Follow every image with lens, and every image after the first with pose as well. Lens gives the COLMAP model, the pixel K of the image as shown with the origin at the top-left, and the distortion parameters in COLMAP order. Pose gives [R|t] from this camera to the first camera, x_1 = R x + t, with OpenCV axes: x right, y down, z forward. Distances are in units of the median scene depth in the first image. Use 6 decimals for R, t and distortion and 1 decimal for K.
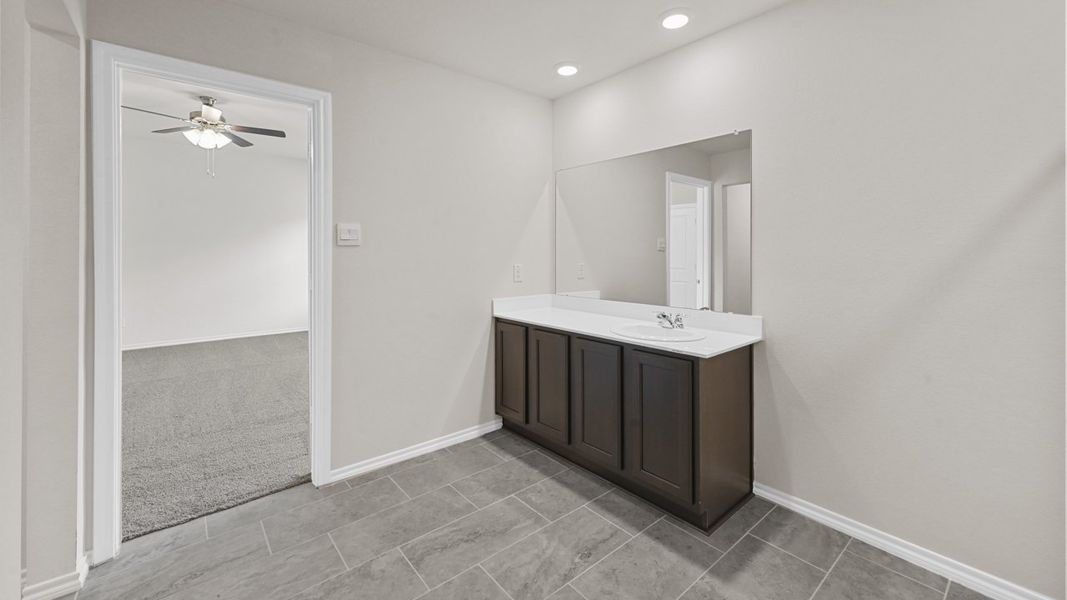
lens RADIAL K [[421.6, 0, 530.4], [0, 421.6, 292.9], [0, 0, 1]] dist [-0.000516, -0.000020]
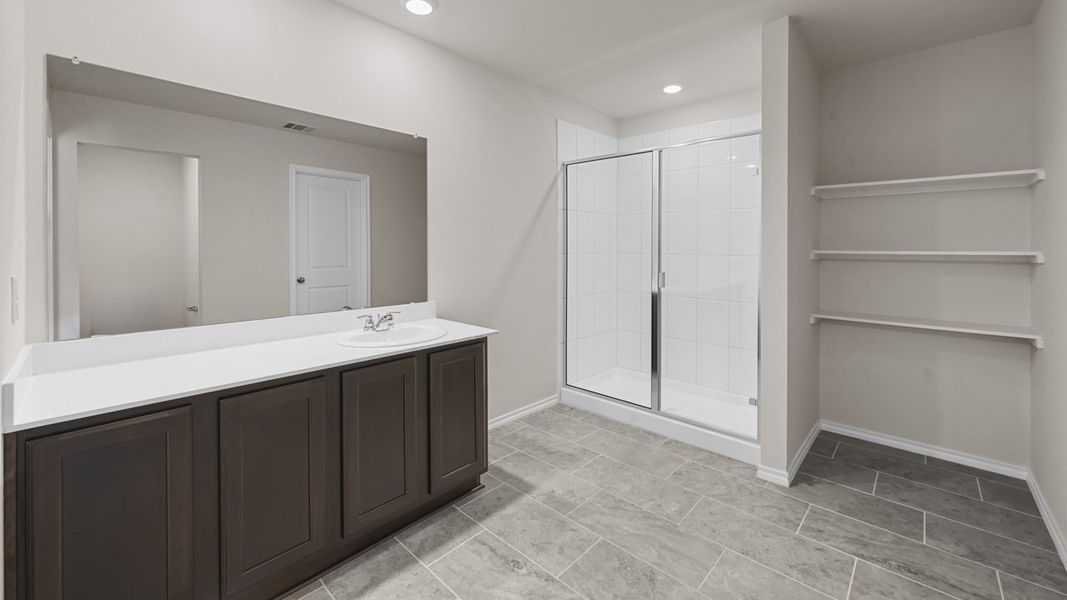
lens RADIAL K [[421.6, 0, 530.4], [0, 421.6, 292.9], [0, 0, 1]] dist [-0.000516, -0.000020]
pose [[-0.127732, -0.102698, 0.986477, -0.719970], [0.094610, 0.988827, 0.115193, -0.085875], [-0.987286, 0.108045, -0.116588, 0.974812]]
